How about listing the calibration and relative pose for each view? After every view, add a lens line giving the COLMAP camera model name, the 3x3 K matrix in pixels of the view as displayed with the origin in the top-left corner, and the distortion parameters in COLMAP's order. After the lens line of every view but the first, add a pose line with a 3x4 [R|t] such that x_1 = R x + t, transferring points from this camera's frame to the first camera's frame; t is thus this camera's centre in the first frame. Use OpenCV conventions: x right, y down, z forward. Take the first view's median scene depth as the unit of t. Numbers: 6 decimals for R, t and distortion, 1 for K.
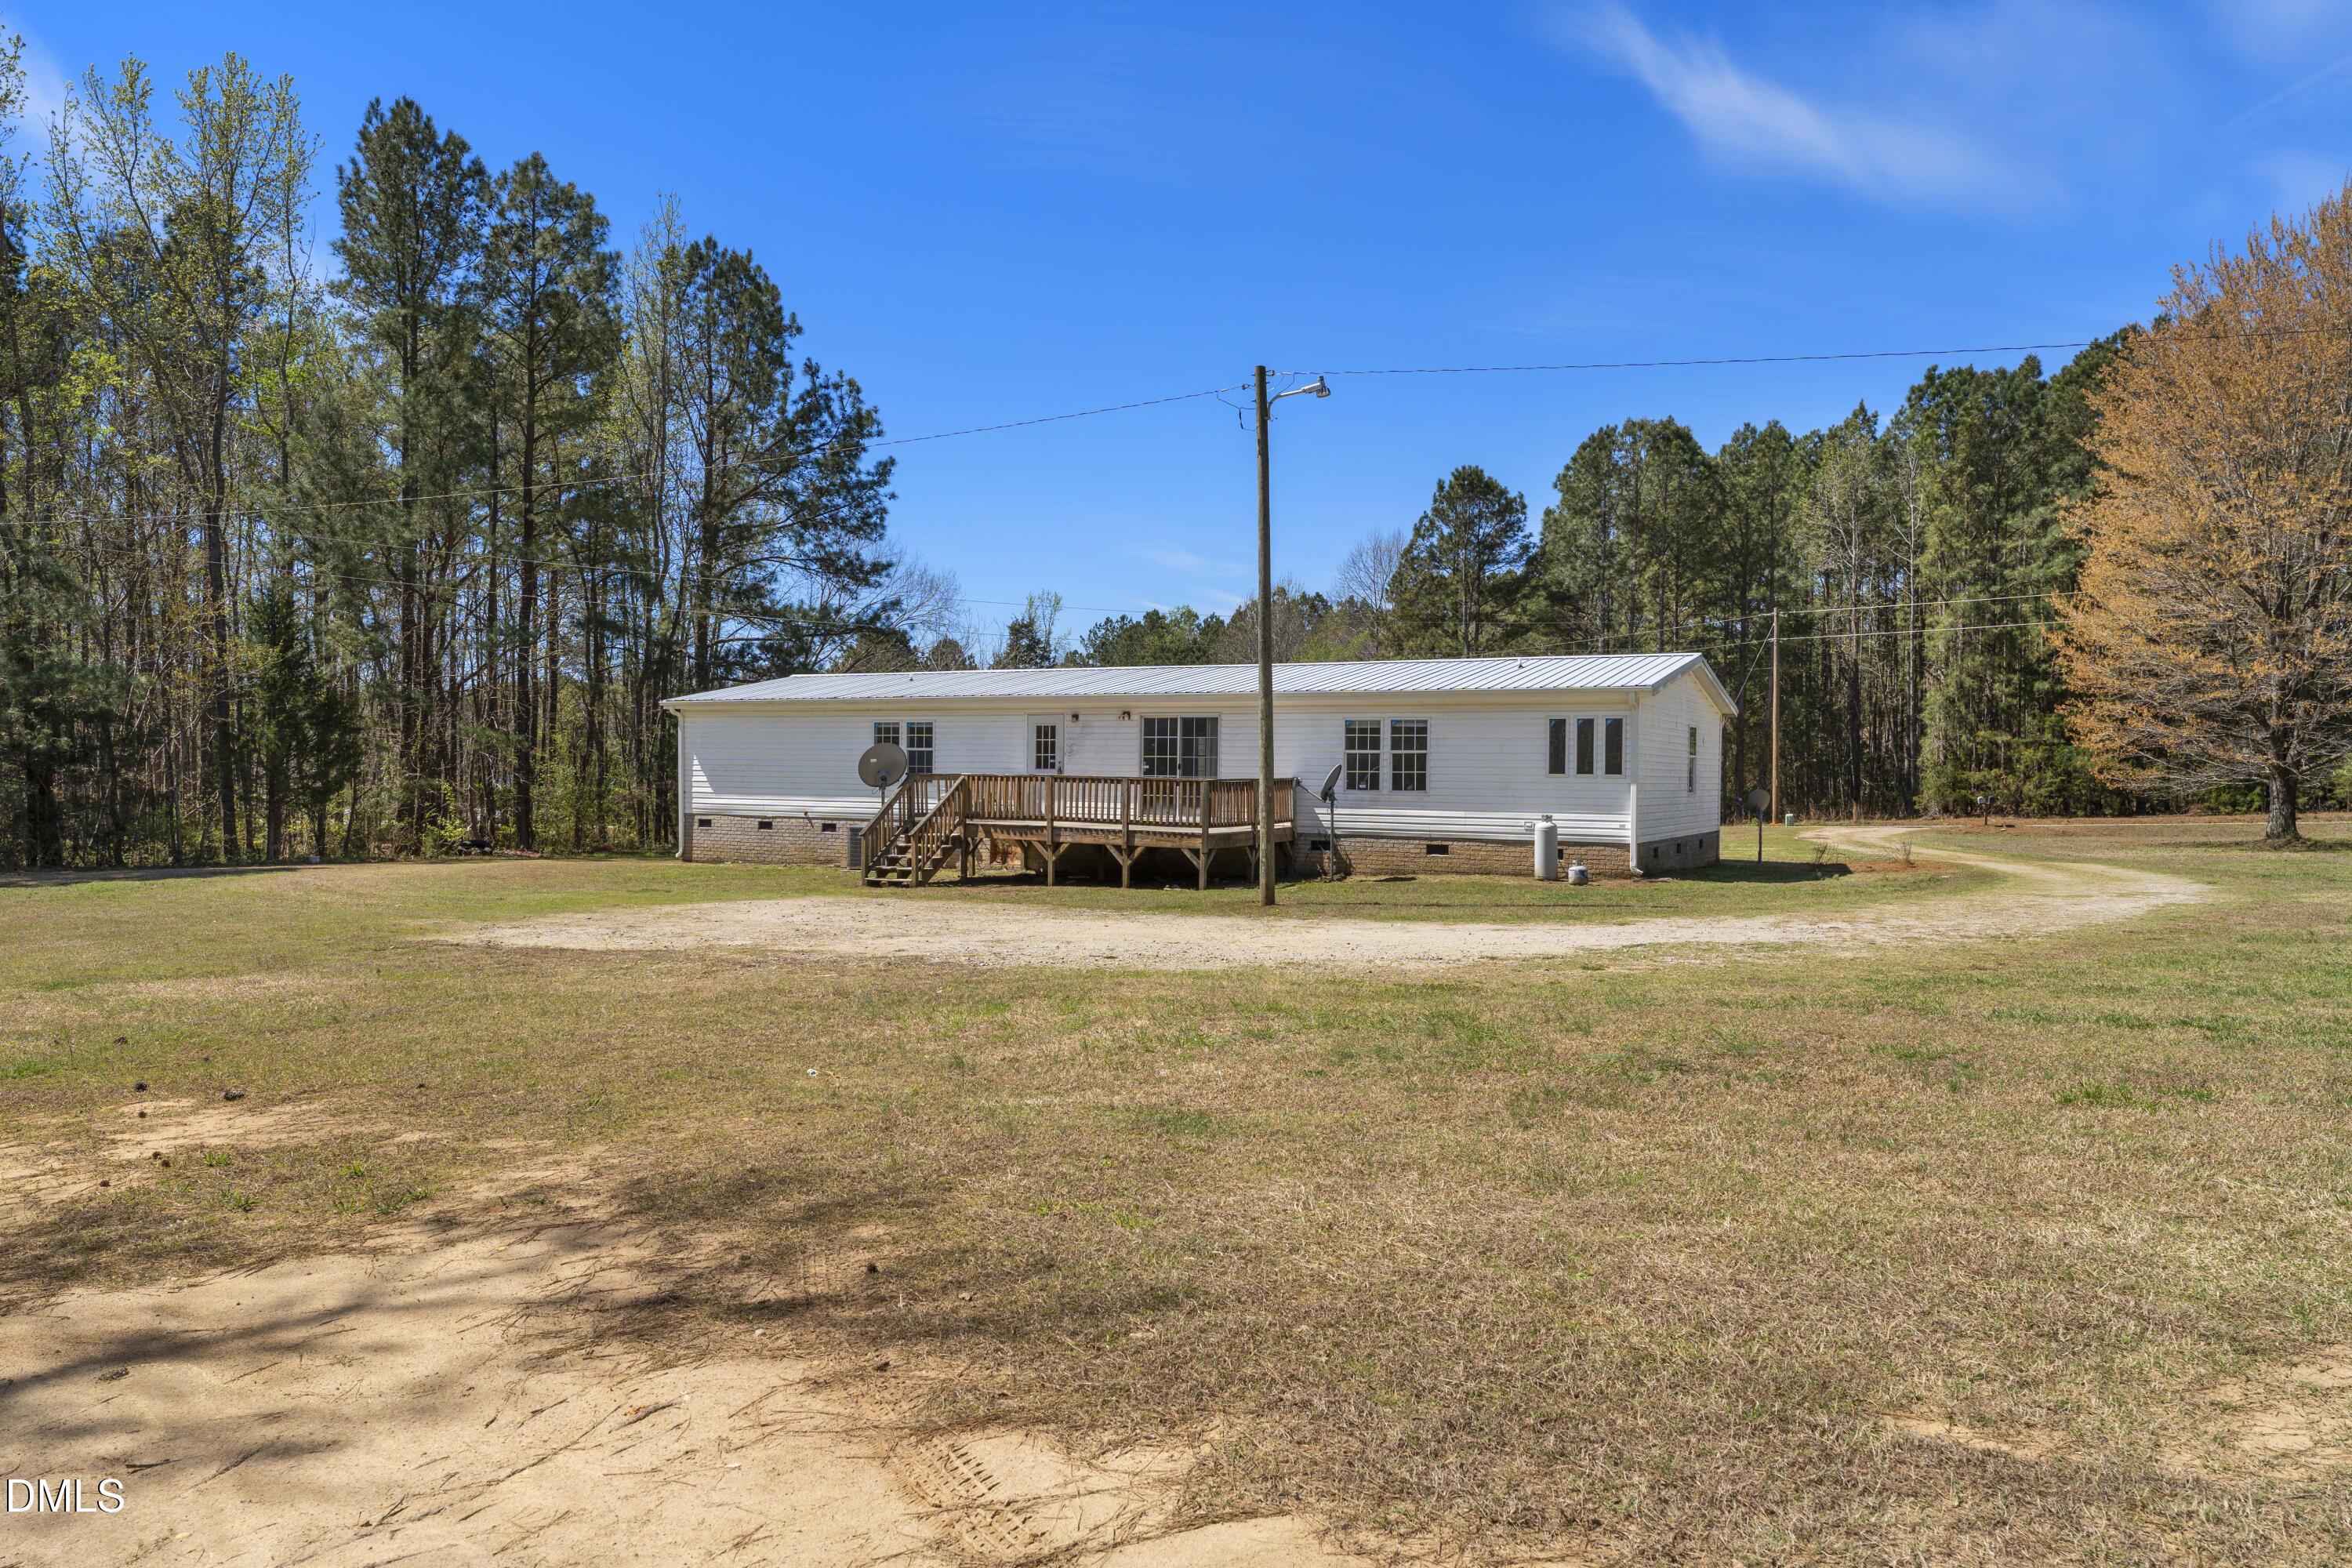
lens RADIAL K [[1592.6, 0, 1160.3], [0, 1592.6, 777.3], [0, 0, 1]] dist [0.001682, -0.000611]
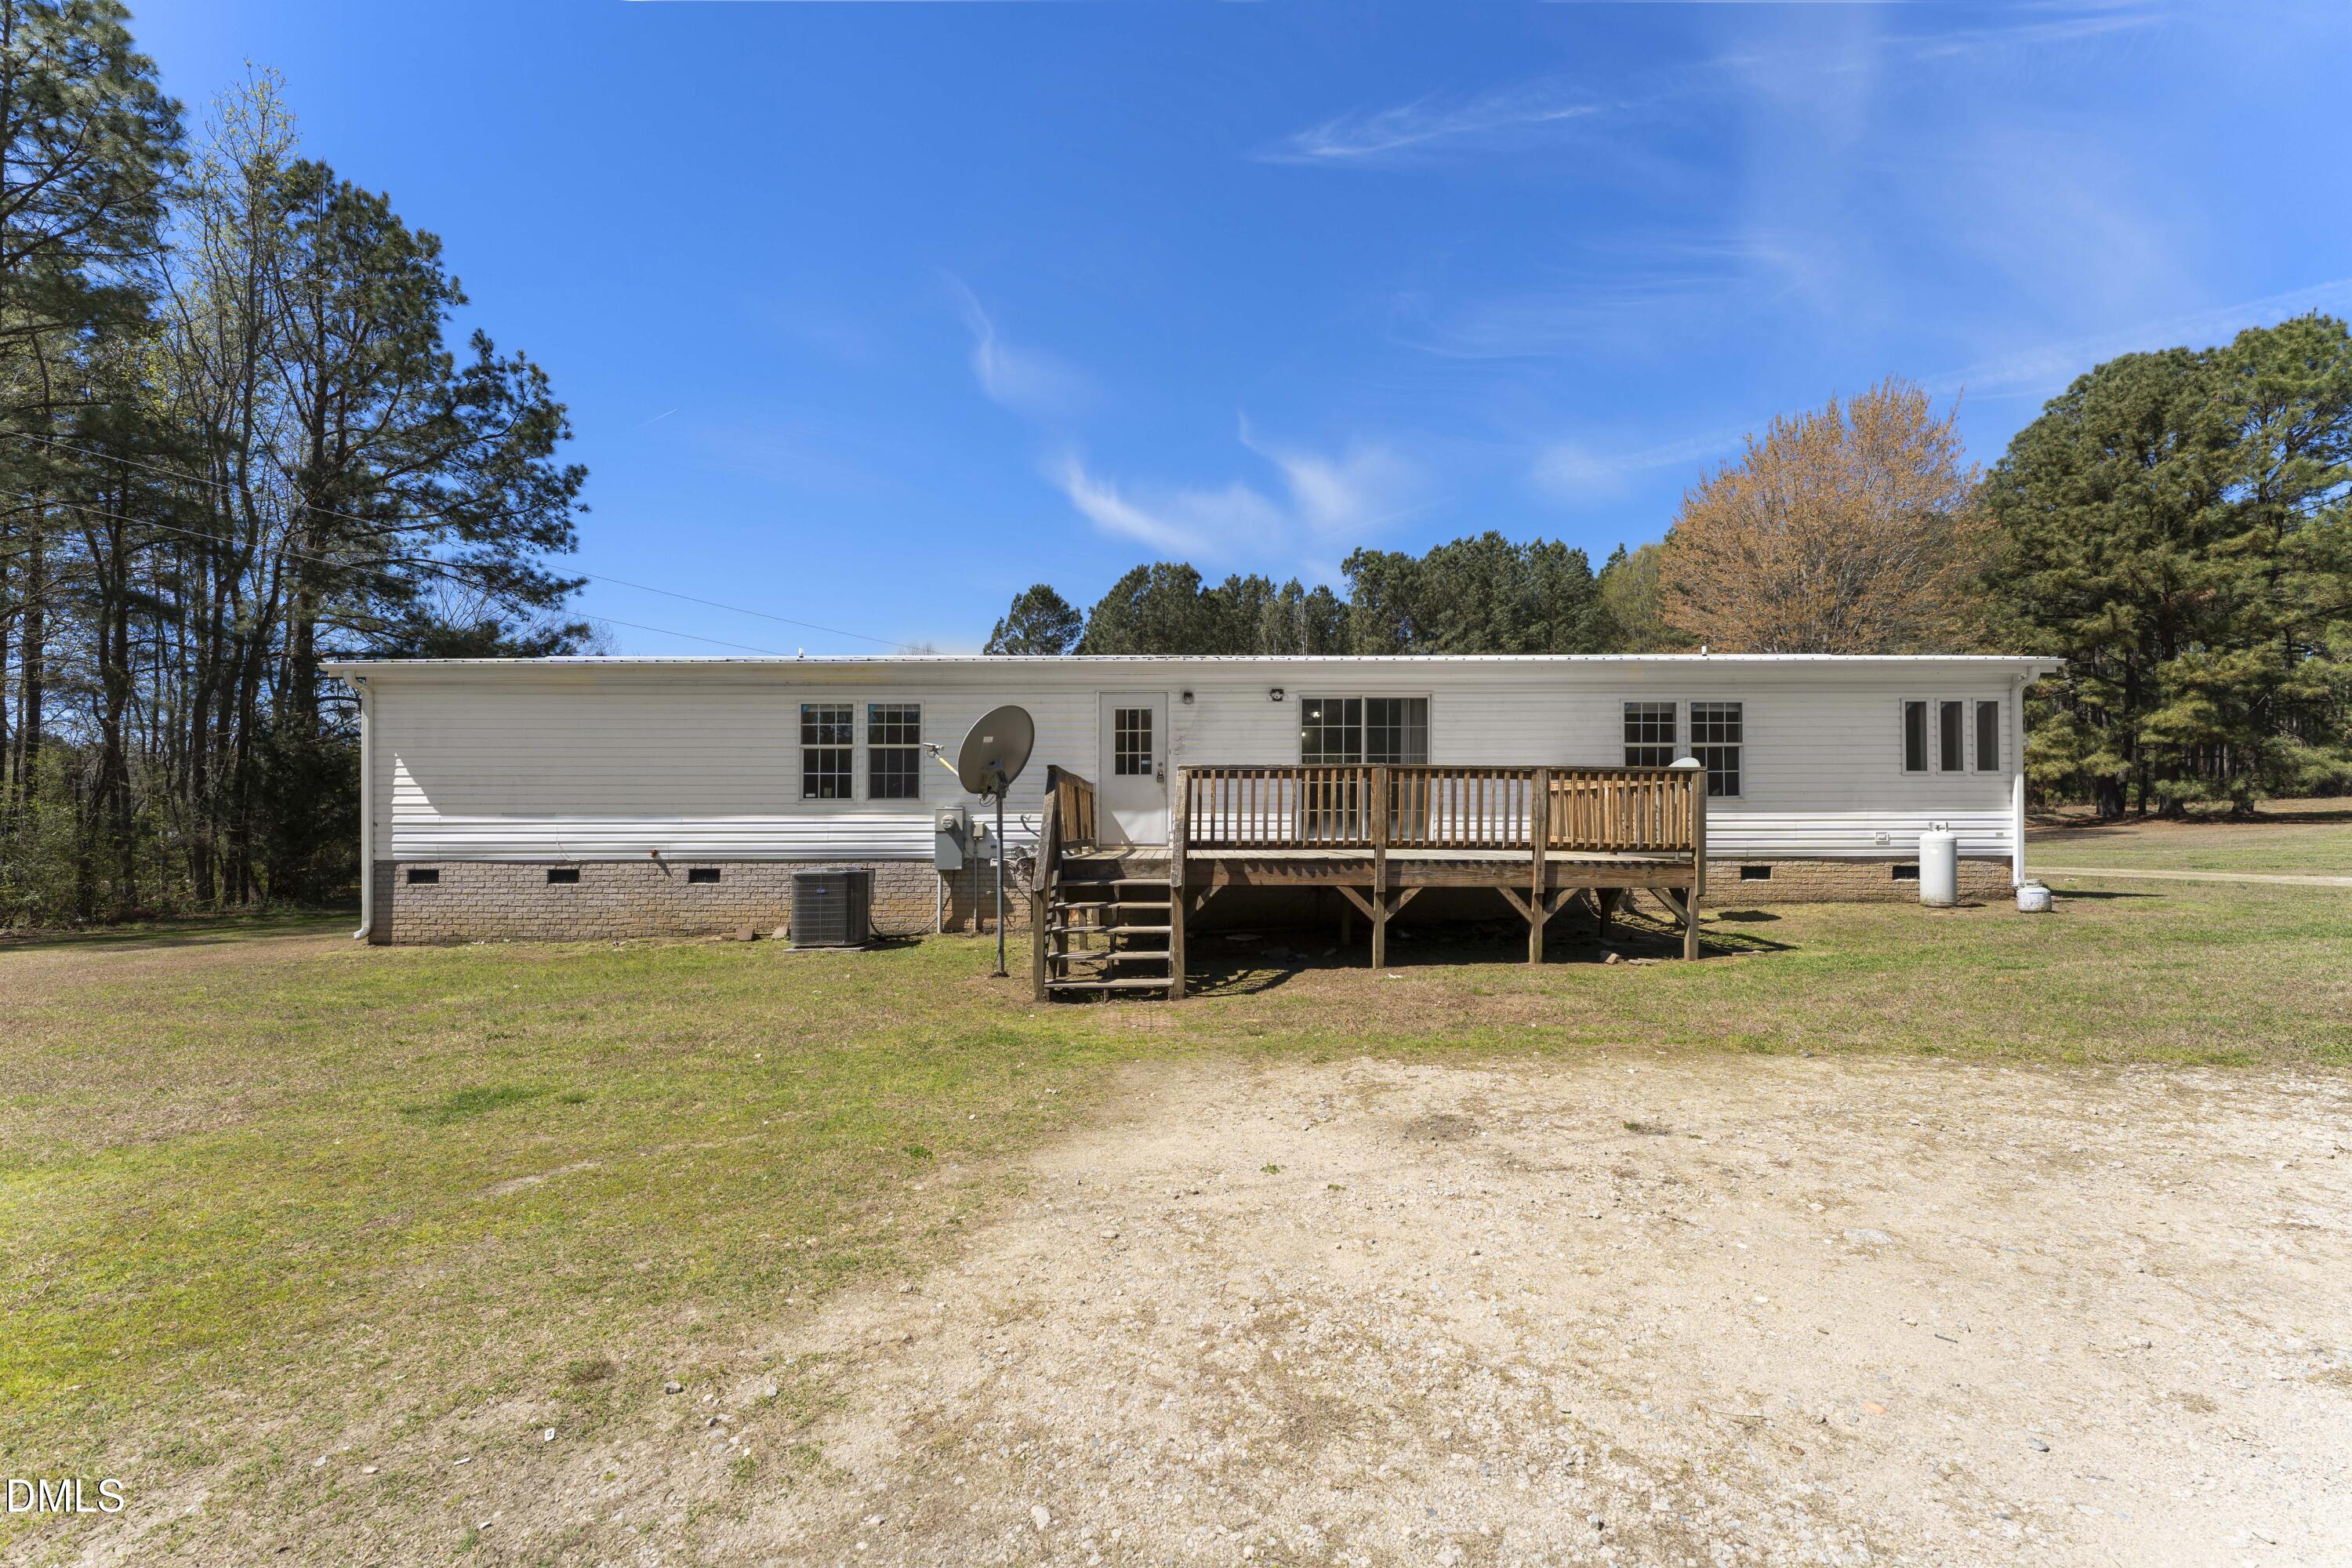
lens RADIAL K [[956.5, 0, 1187.3], [0, 956.5, 798.8], [0, 0, 1]] dist [-0.000812, -0.000294]
pose [[0.868753, -0.000200, 0.495246, -0.218127], [0.014707, 0.999569, -0.025394, 0.013309], [-0.495028, 0.029345, 0.868382, 0.563490]]
